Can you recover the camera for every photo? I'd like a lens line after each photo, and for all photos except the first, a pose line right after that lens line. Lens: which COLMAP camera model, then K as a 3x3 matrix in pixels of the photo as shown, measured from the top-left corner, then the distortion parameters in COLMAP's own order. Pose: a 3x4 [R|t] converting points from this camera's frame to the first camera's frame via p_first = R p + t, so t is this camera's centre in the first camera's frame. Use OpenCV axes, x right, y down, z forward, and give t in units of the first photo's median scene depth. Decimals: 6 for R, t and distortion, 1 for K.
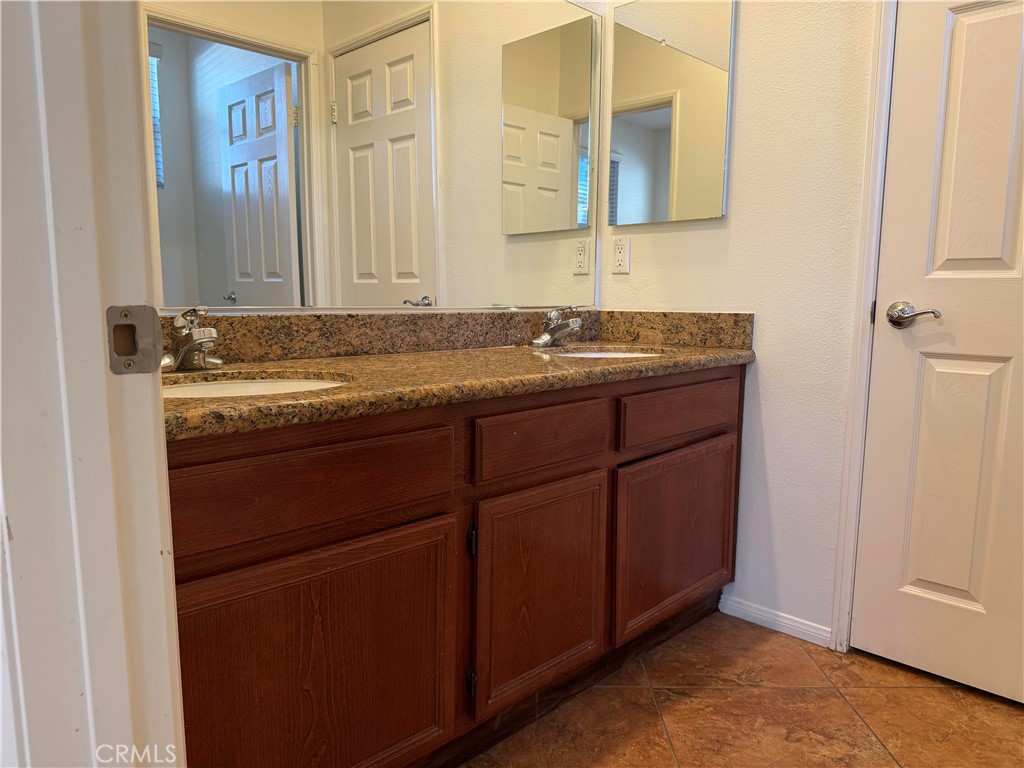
lens RADIAL K [[722.6, 0, 516.0], [0, 722.6, 387.9], [0, 0, 1]] dist [0.162169, -0.225564]
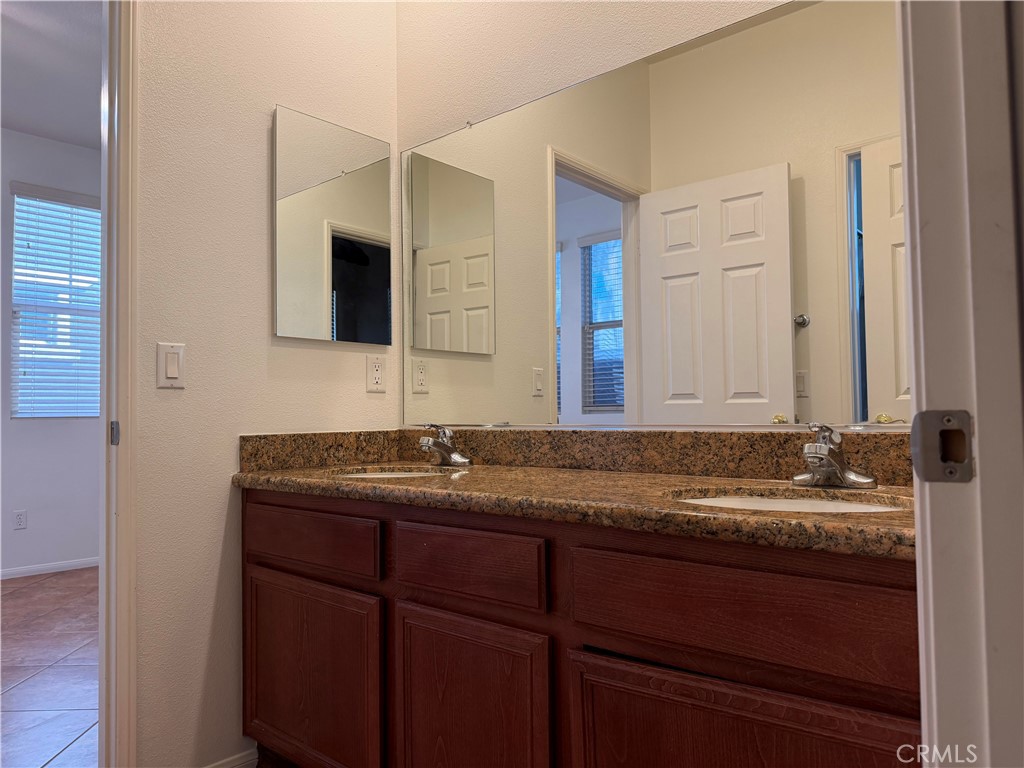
lens RADIAL K [[722.6, 0, 516.0], [0, 722.6, 387.9], [0, 0, 1]] dist [0.162169, -0.225564]
pose [[0.046658, -0.047917, -0.997761, 0.847723], [-0.116768, 0.991739, -0.053088, -0.095599], [0.992063, 0.118983, 0.040677, 0.852448]]
